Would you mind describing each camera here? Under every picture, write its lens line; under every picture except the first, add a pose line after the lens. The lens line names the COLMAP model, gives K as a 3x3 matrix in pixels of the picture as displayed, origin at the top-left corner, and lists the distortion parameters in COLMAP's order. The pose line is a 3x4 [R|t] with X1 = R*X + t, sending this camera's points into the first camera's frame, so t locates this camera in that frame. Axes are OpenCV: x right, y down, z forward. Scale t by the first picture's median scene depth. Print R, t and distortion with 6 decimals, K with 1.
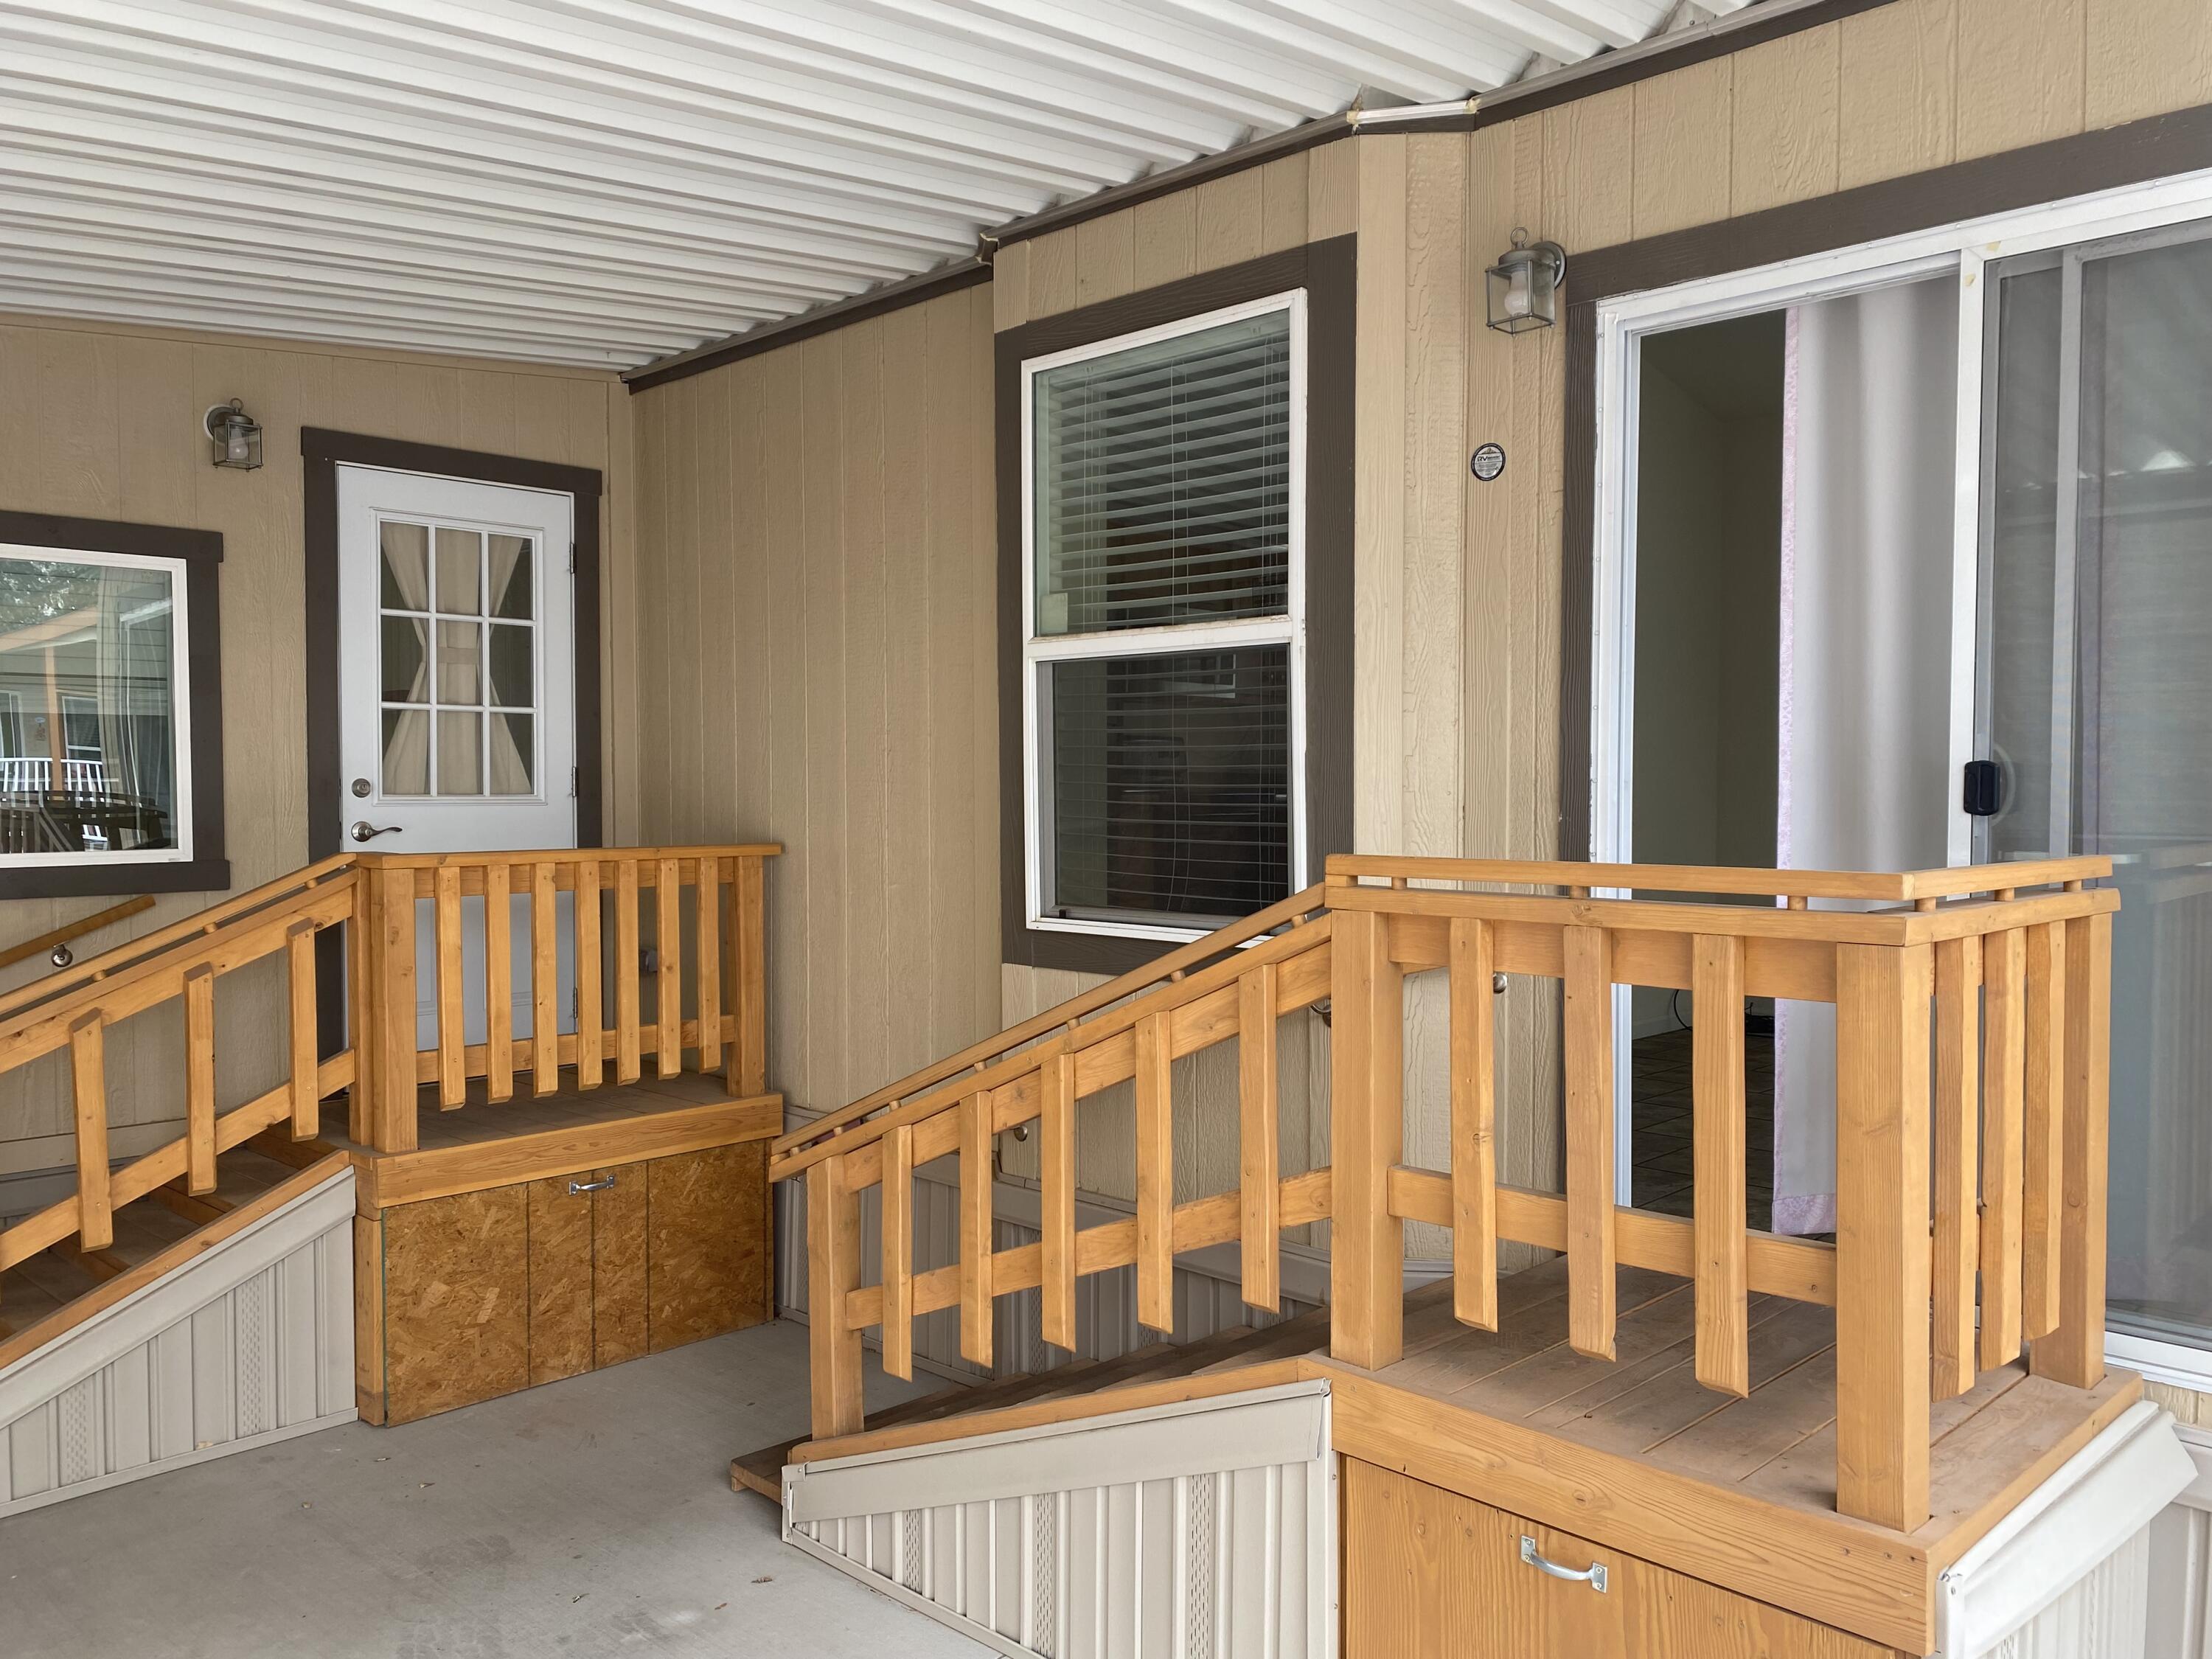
lens RADIAL K [[1714.4, 0, 1106.0], [0, 1714.4, 829.5], [0, 0, 1]] dist [0.004895, -0.003591]
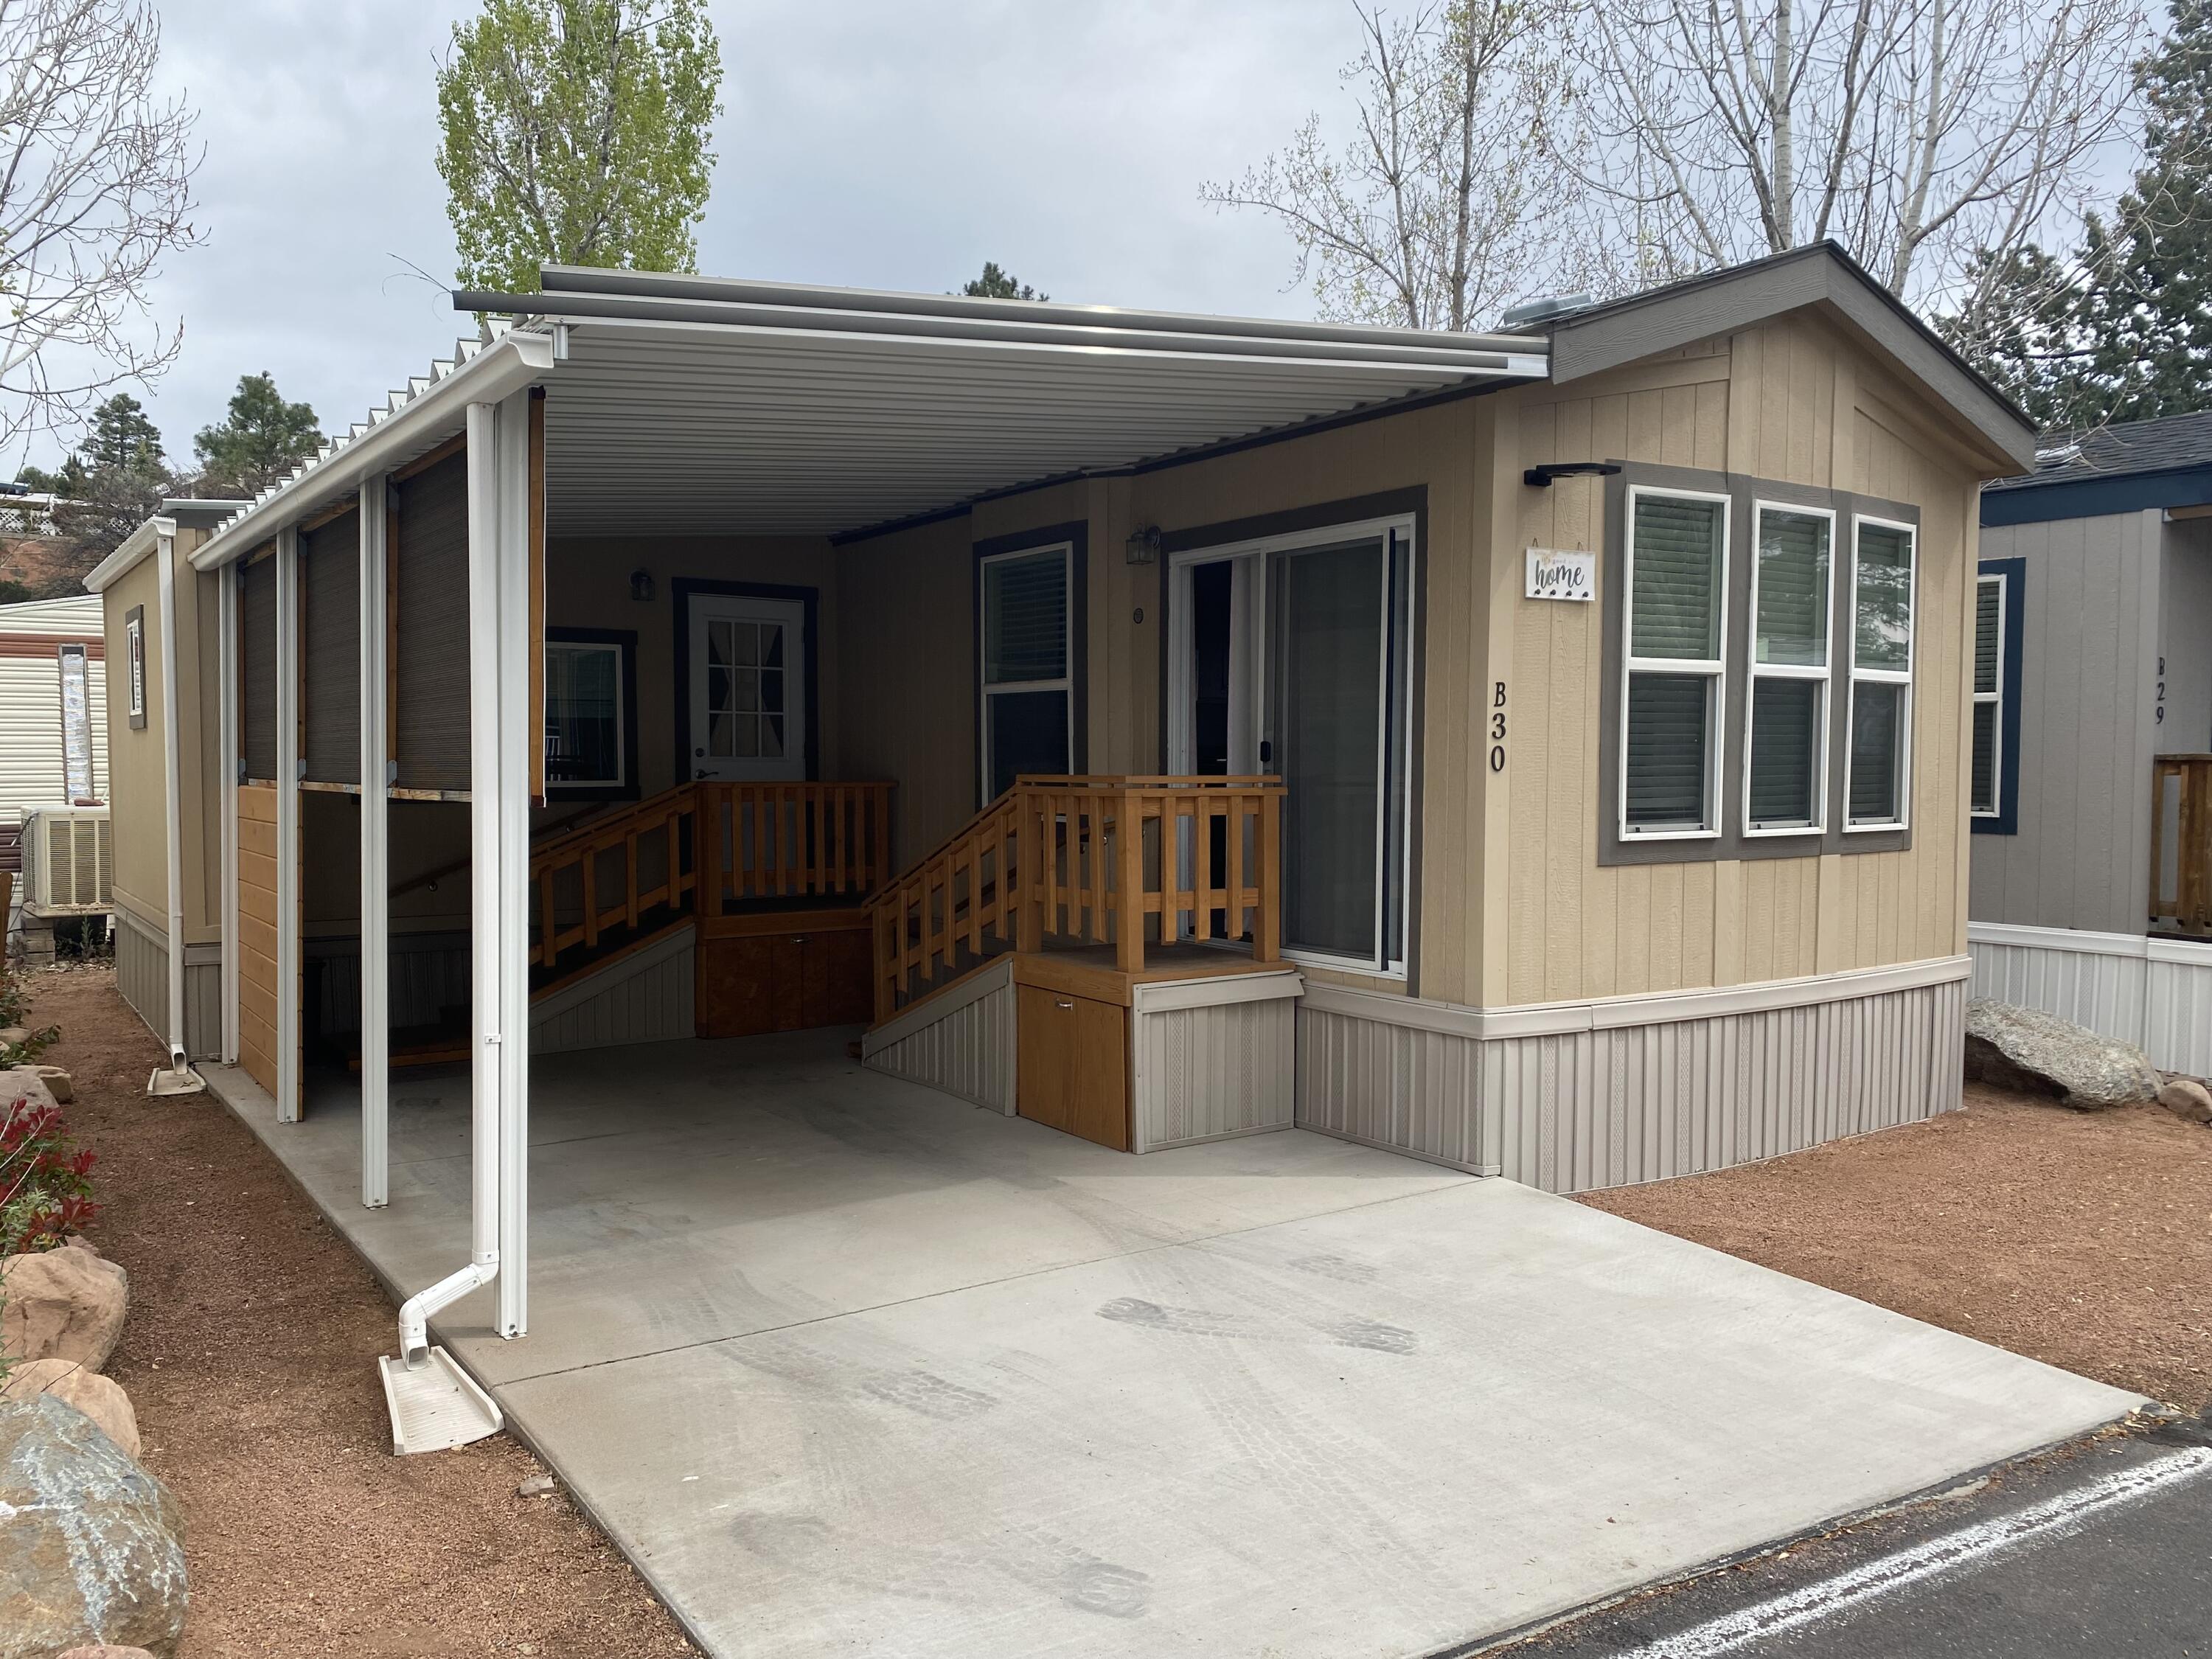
lens RADIAL K [[1695.4, 0, 1106.0], [0, 1695.4, 829.5], [0, 0, 1]] dist [0.029052, -0.026577]
pose [[0.983565, 0.009232, -0.180321, 0.472704], [-0.006606, 0.999863, 0.015156, 0.038921], [0.180436, -0.013716, 0.983491, -1.047252]]
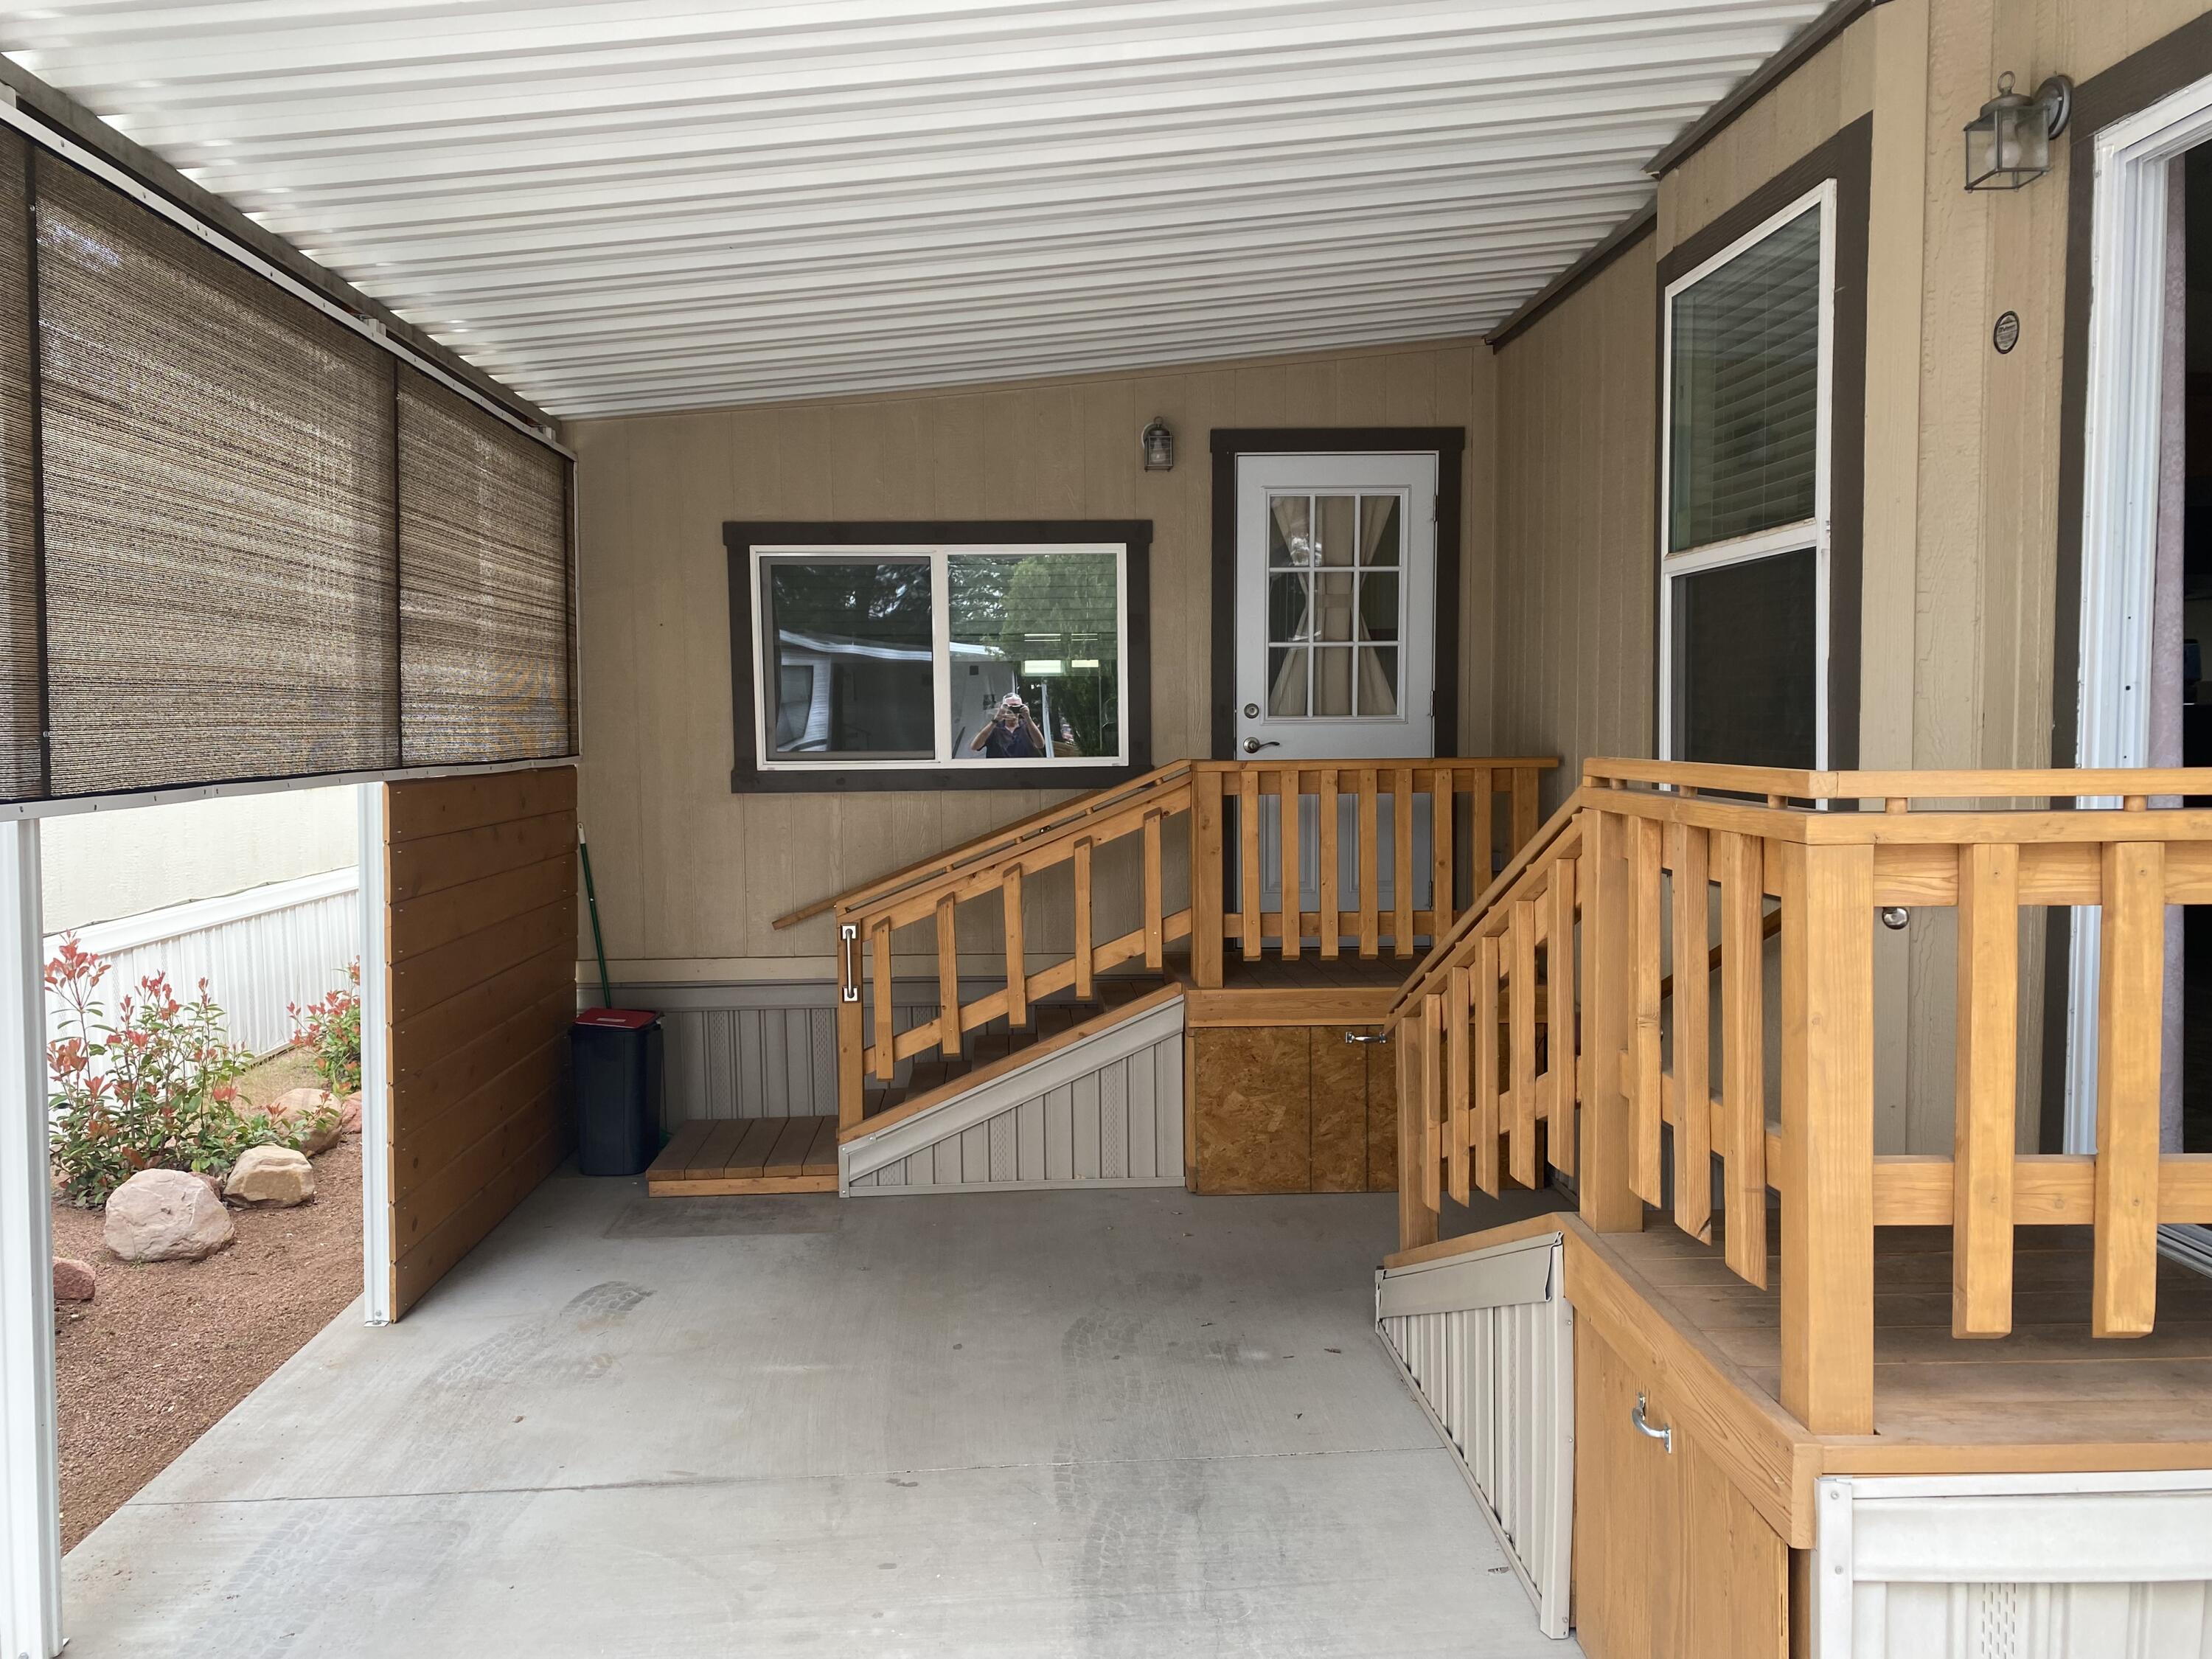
lens RADIAL K [[1699.7, 0, 1031.6], [0, 1699.7, 805.2], [0, 0, 1]] dist [0.119997, -0.115545]
pose [[0.709547, 0.028823, -0.704069, 0.398320], [-0.008045, 0.999429, 0.032807, 0.006765], [0.704613, -0.017614, 0.709374, -0.016661]]
